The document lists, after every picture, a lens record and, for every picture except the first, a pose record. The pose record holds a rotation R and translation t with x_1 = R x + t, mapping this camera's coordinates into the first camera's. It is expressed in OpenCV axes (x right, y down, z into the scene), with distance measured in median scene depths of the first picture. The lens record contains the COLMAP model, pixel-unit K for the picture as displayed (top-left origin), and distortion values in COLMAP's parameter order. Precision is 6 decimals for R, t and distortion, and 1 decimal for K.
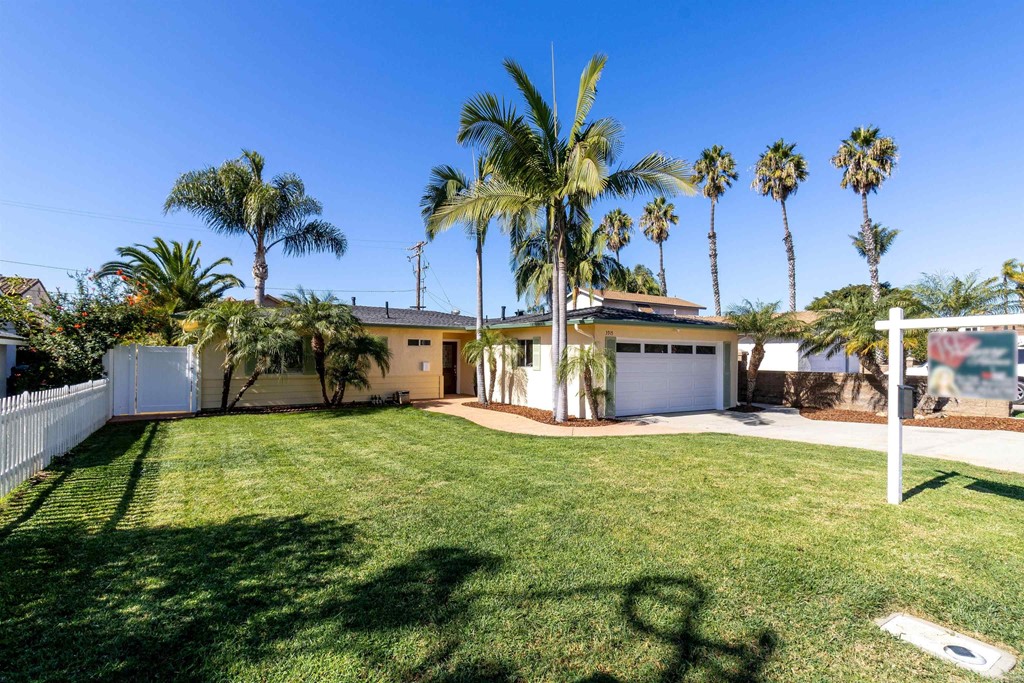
lens RADIAL K [[480.8, 0, 514.0], [0, 480.8, 345.8], [0, 0, 1]] dist [0.004565, 0.000483]
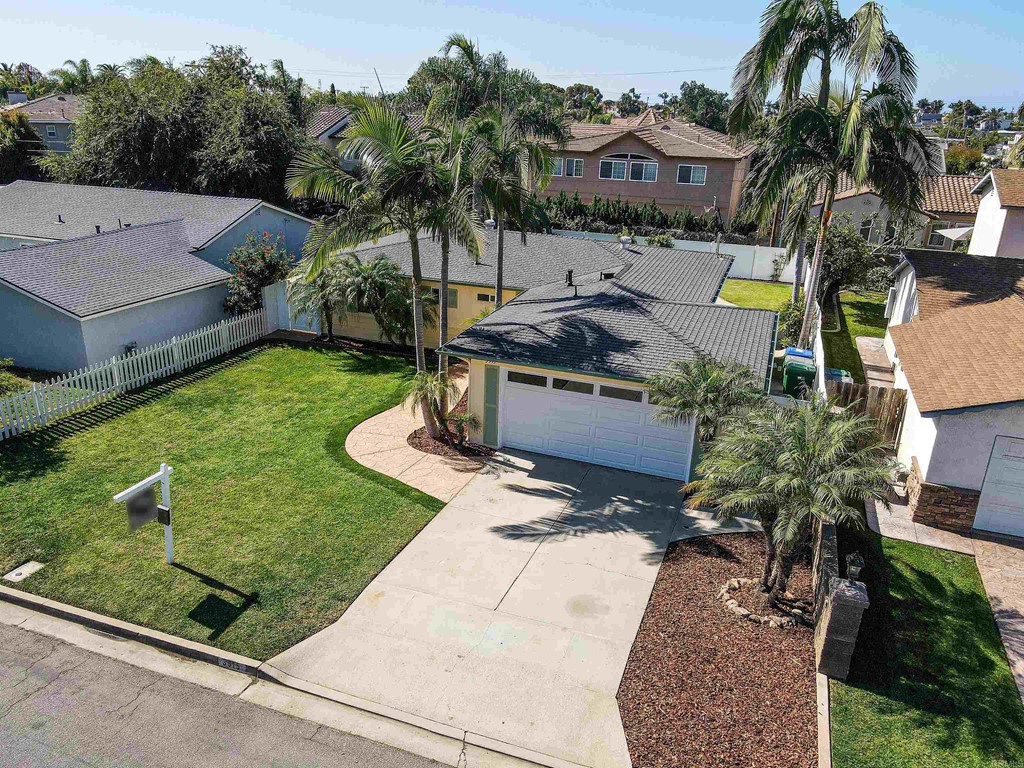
lens RADIAL K [[775.3, 0, 507.7], [0, 775.3, 384.9], [0, 0, 1]] dist [0.006014, 0.002011]
pose [[0.602453, 0.291513, -0.743015, 1.044702], [-0.002843, 0.931694, 0.363233, -0.409415], [0.798149, -0.216718, 0.562131, 0.151984]]
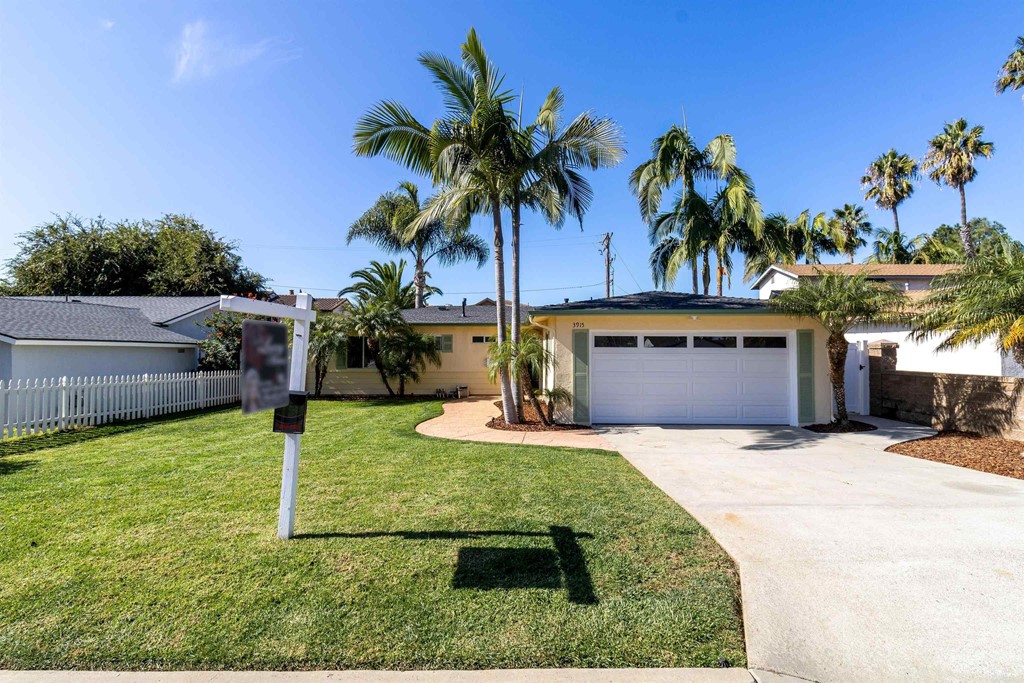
lens RADIAL K [[494.3, 0, 512.0], [0, 494.3, 341.5], [0, 0, 1]] dist [-0.002074, 0.000151]
pose [[0.841362, -0.018407, -0.540158, 0.454338], [0.019228, 0.999807, -0.004121, 0.003338], [0.540129, -0.006919, 0.841554, 0.149843]]
